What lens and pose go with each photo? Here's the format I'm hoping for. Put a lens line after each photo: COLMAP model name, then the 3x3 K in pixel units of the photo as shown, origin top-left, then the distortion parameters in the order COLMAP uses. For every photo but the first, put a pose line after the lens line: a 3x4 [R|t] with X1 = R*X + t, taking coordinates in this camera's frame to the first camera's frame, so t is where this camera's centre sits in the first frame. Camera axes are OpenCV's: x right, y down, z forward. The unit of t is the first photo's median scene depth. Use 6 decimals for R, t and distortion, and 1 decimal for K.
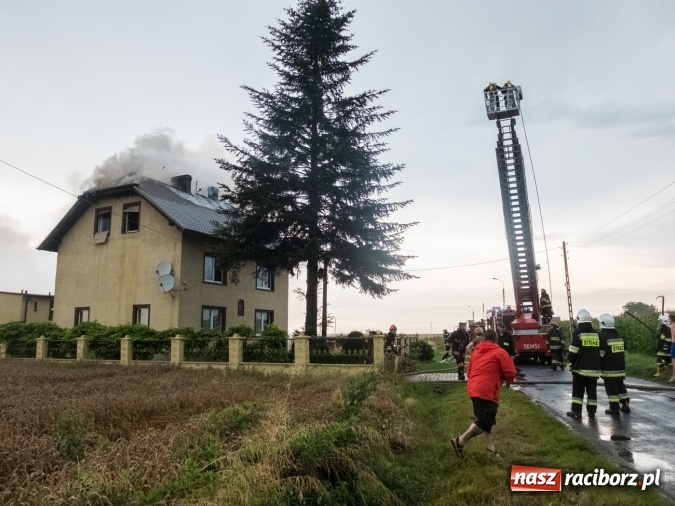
lens RADIAL K [[539.5, 0, 342.6], [0, 539.5, 248.9], [0, 0, 1]] dist [-0.036966, 0.061059]
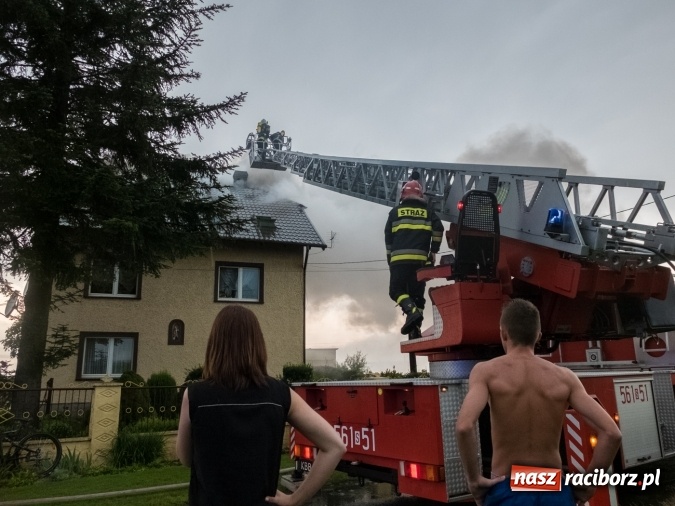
lens RADIAL K [[529.9, 0, 353.2], [0, 529.9, 251.6], [0, 0, 1]] dist [-0.043679, 0.037953]
pose [[0.741917, -0.155807, -0.652138, 0.469567], [0.120073, 0.987777, -0.099394, 0.120812], [0.659653, -0.004562, 0.751557, 0.790223]]
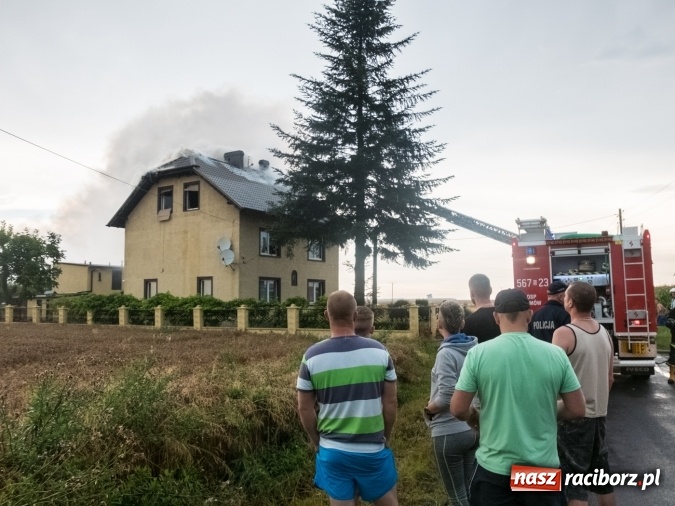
lens RADIAL K [[611.0, 0, 337.9], [0, 611.0, 251.4], [0, 0, 1]] dist [-0.007320, 0.000182]
pose [[0.994414, -0.010006, -0.105076, 0.027860], [0.018099, 0.996917, 0.076347, -0.040258], [0.103988, -0.077823, 0.991529, -0.213466]]
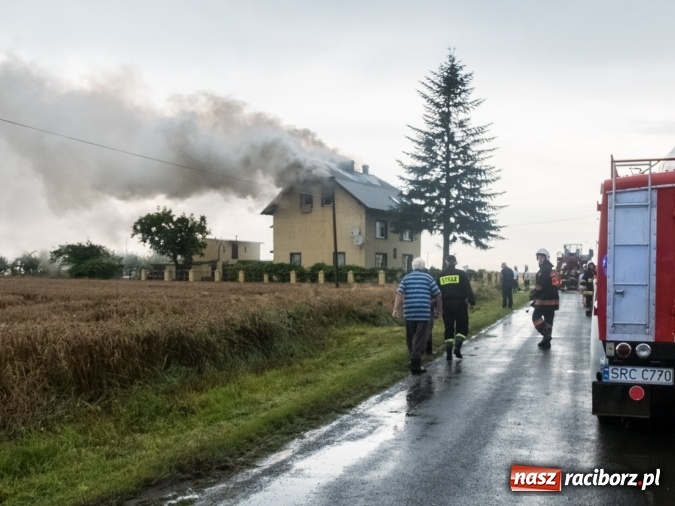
lens RADIAL K [[711.0, 0, 395.7], [0, 711.0, 275.9], [0, 0, 1]] dist [-0.000993, -0.002213]
pose [[0.998601, 0.010260, -0.051870, -0.095101], [-0.001596, 0.986396, 0.164377, -0.193532], [0.052851, -0.164064, 0.985033, -1.218500]]
